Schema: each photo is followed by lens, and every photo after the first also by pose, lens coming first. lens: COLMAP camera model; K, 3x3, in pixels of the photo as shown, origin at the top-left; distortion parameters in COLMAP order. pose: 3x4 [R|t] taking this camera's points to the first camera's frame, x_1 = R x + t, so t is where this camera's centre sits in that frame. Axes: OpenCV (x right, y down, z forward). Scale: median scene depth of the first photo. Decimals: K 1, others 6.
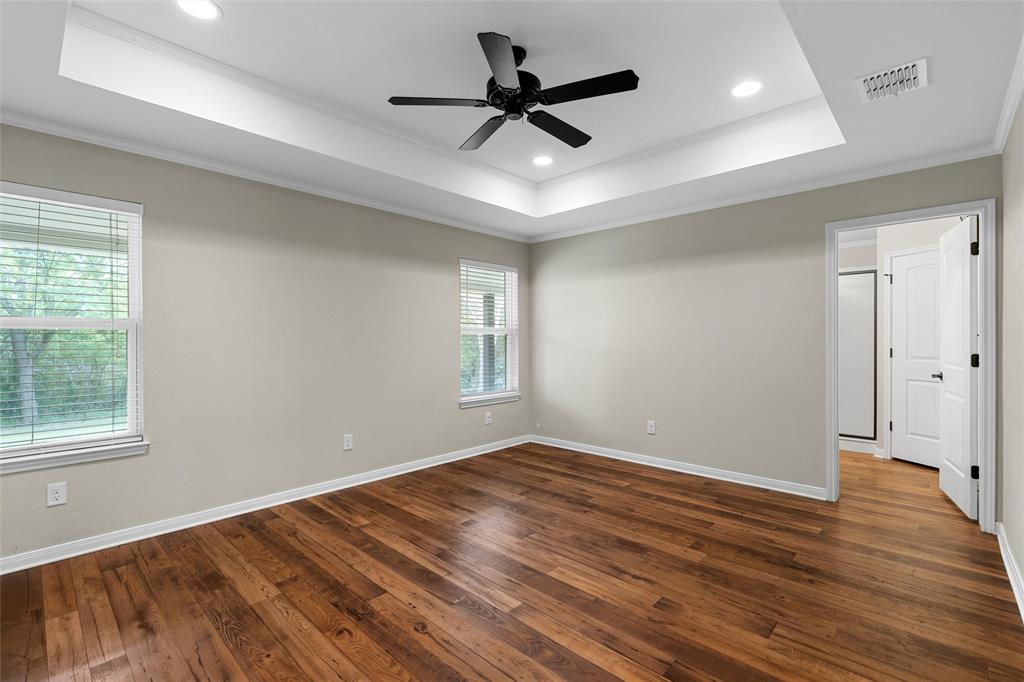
lens RADIAL K [[465.7, 0, 515.5], [0, 465.7, 340.5], [0, 0, 1]] dist [-0.000853, 0.001802]
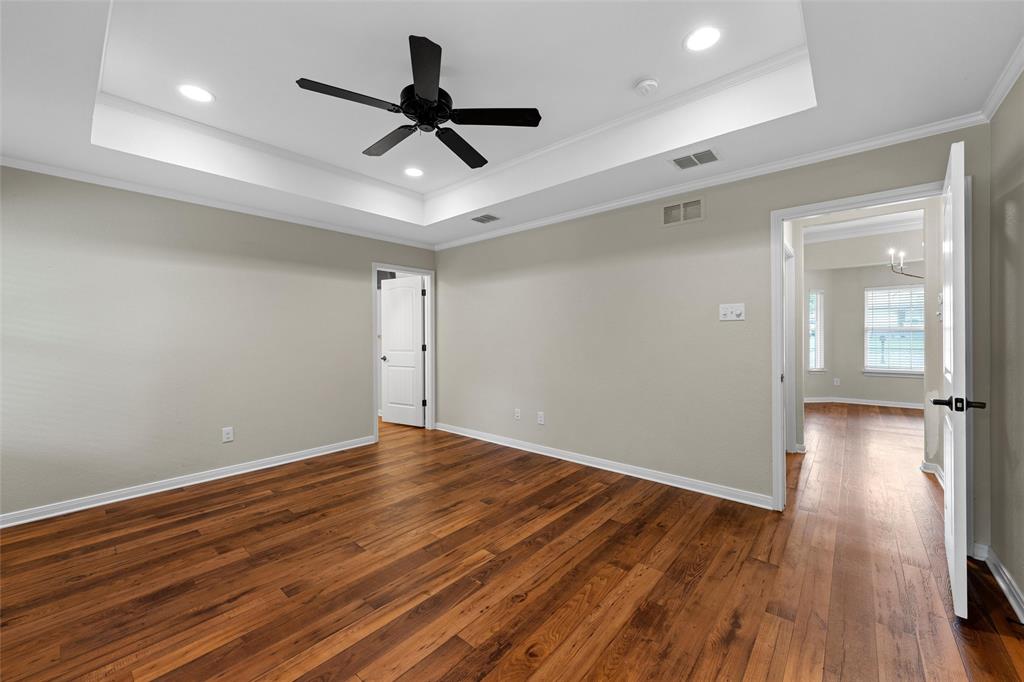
lens RADIAL K [[388.1, 0, 510.9], [0, 388.1, 352.2], [0, 0, 1]] dist [-0.002811, 0.000907]
pose [[-0.031411, -0.039053, 0.998743, -0.960317], [0.012715, 0.999140, 0.039468, -0.002714], [-0.999426, 0.013938, -0.030887, 0.908329]]
